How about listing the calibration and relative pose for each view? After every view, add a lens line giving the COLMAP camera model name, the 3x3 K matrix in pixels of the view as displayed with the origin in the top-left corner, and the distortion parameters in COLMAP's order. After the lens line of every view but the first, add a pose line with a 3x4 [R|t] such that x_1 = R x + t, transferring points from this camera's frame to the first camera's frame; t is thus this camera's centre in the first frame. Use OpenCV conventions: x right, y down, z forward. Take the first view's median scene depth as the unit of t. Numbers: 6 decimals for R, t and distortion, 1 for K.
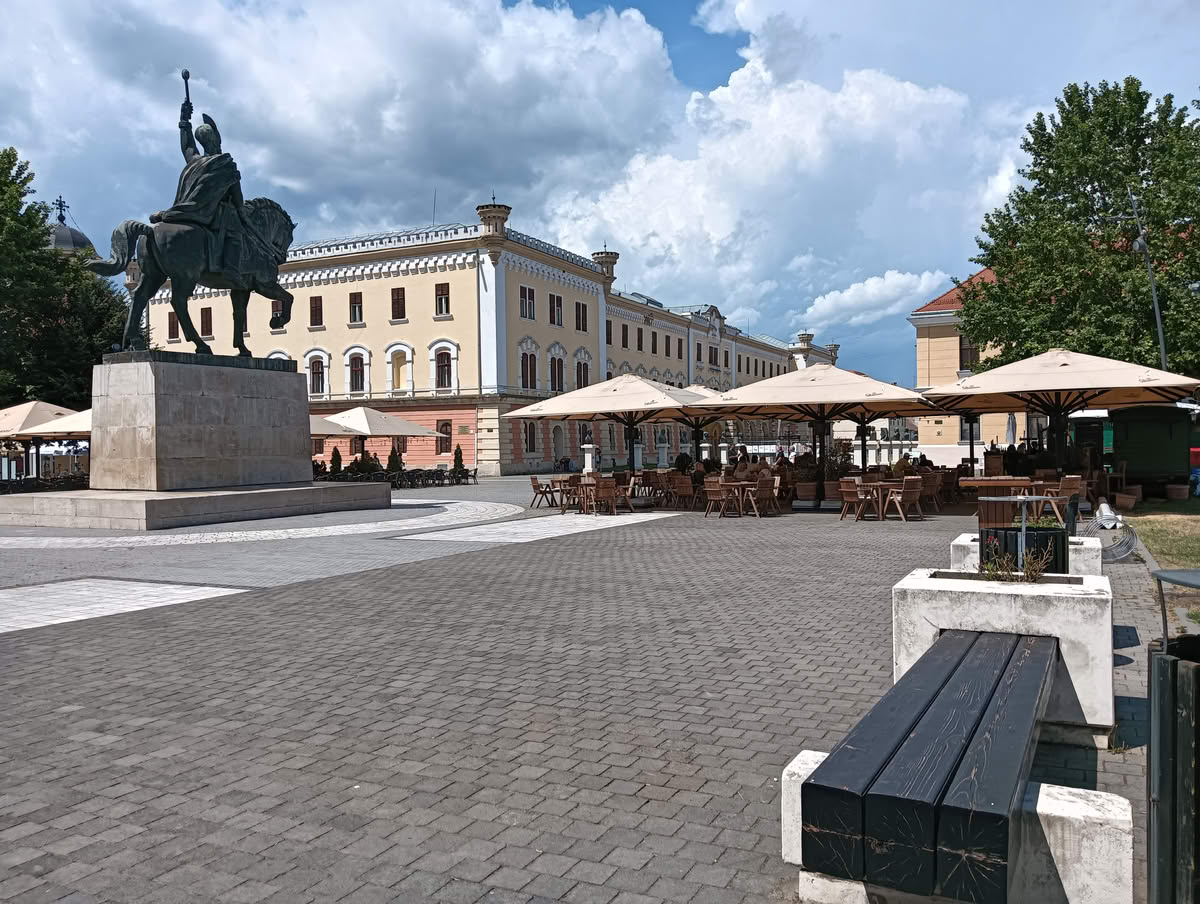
lens RADIAL K [[945.7, 0, 600.0], [0, 945.7, 452.0], [0, 0, 1]] dist [-0.010407, 0.006594]
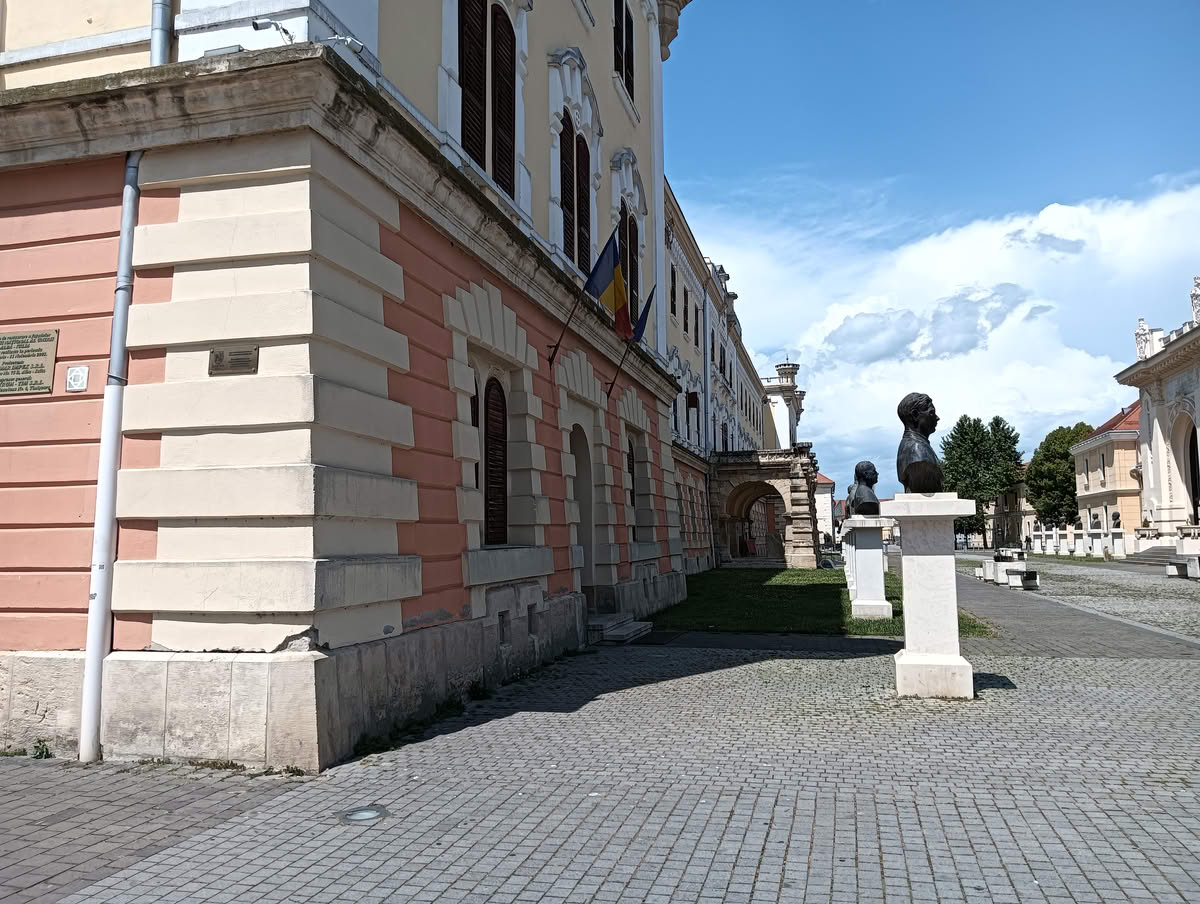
lens RADIAL K [[945.7, 0, 600.0], [0, 945.7, 452.0], [0, 0, 1]] dist [-0.010407, 0.006594]
pose [[0.977733, 0.017768, 0.209099, -0.095483], [0.003366, 0.994953, -0.100287, 0.000472], [-0.209826, 0.098758, 0.972738, 0.871352]]
